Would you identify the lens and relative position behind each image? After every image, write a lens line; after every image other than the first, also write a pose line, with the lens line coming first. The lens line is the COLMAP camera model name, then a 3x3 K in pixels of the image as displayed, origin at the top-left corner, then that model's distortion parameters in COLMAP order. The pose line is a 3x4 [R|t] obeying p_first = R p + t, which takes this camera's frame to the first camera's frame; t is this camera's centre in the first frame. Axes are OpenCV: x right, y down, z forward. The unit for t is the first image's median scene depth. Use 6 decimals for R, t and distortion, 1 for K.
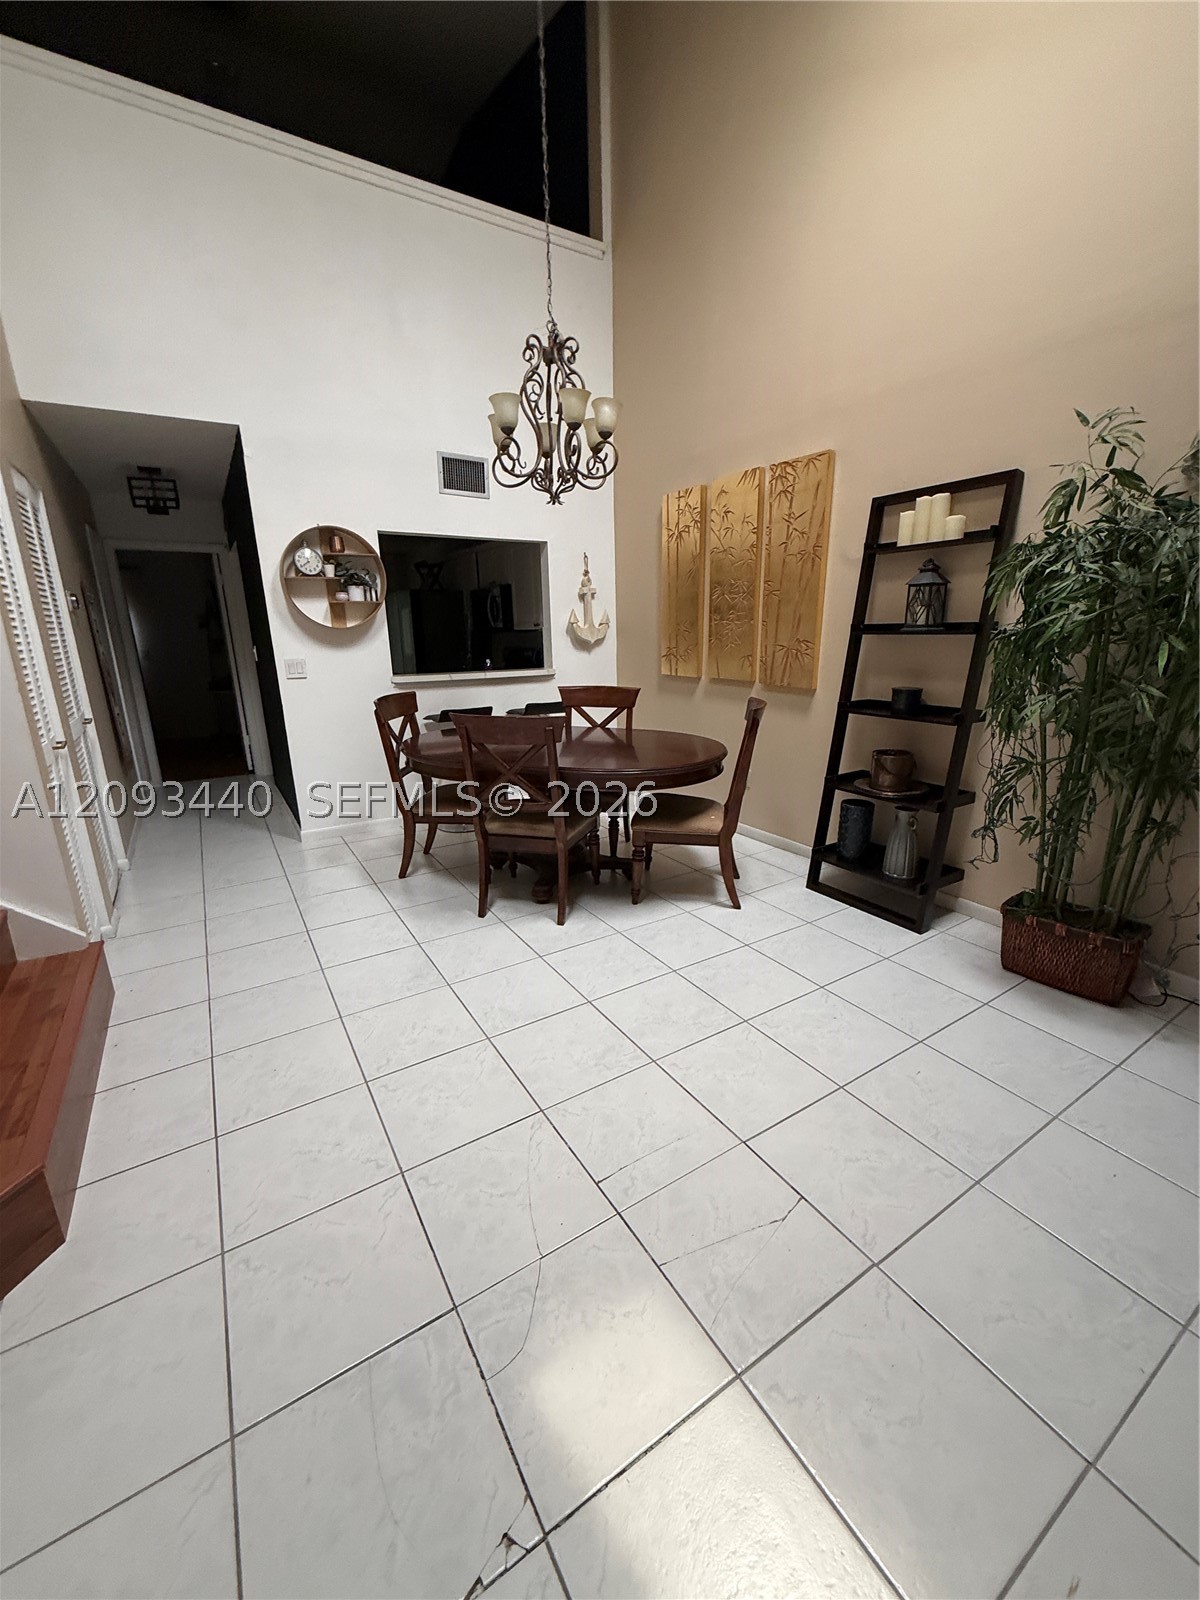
lens RADIAL K [[636.2, 0, 599.8], [0, 636.2, 796.1], [0, 0, 1]] dist [0.000473, -0.000056]
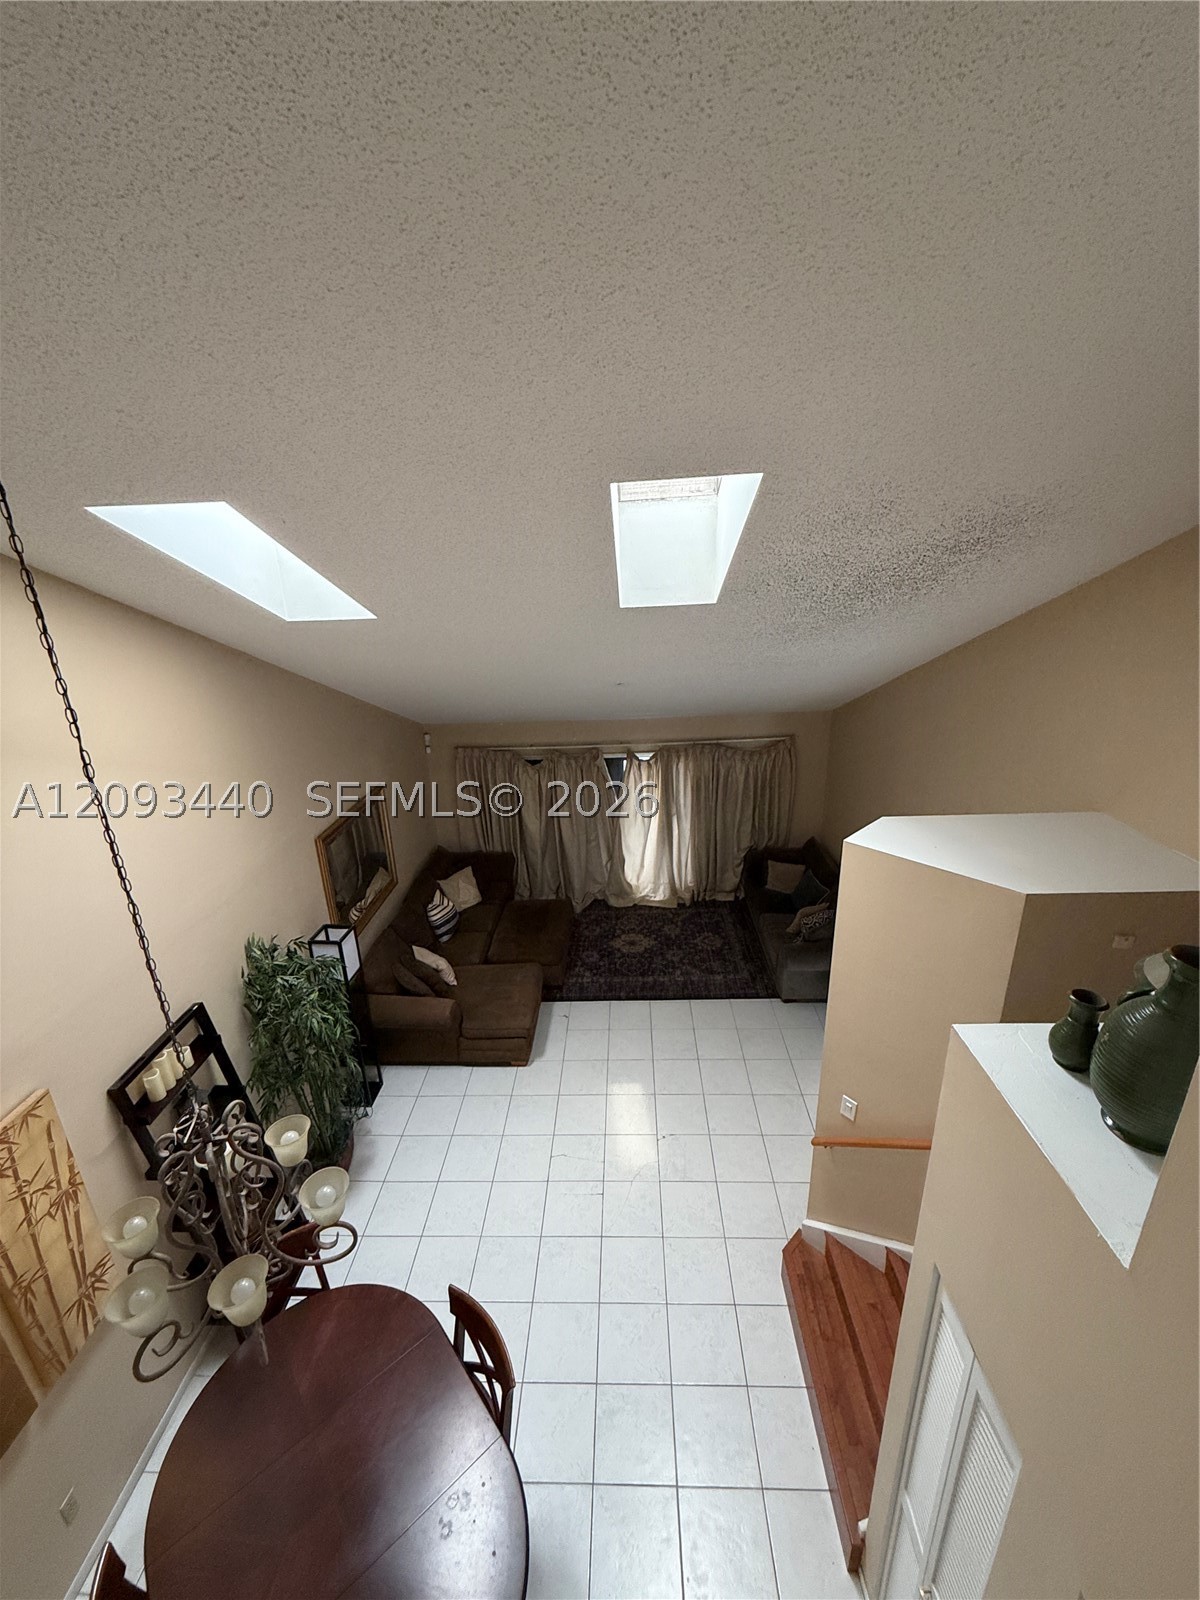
lens RADIAL K [[636.2, 0, 599.8], [0, 636.2, 796.1], [0, 0, 1]] dist [0.000473, -0.000056]
pose [[-0.825686, -0.138394, 0.546891, -0.692080], [0.200143, 0.834514, 0.513350, -1.237178], [-0.527433, 0.533323, -0.661348, 1.038138]]
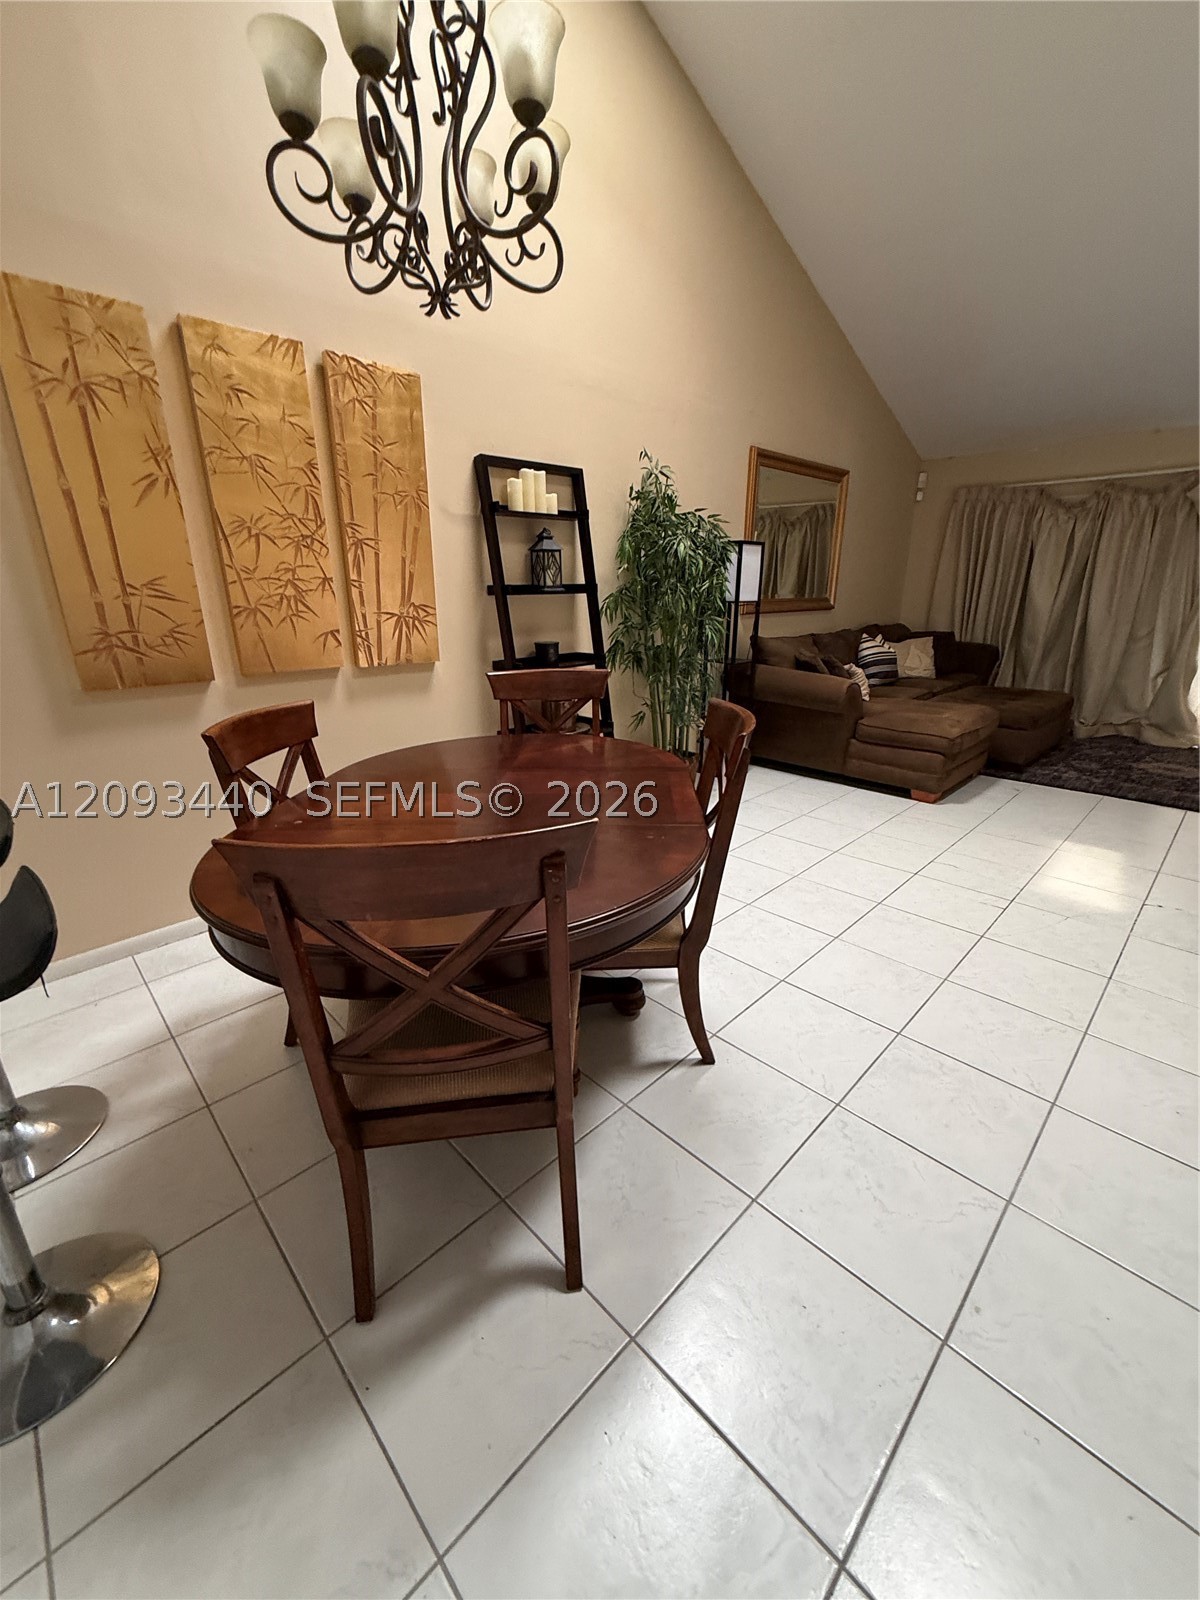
lens RADIAL K [[636.2, 0, 599.8], [0, 636.2, 796.1], [0, 0, 1]] dist [0.000473, -0.000056]
pose [[-0.209815, -0.286708, 0.934760, -0.684717], [0.270509, 0.901700, 0.337286, -0.280964], [-0.939576, 0.323628, -0.111633, 1.130618]]
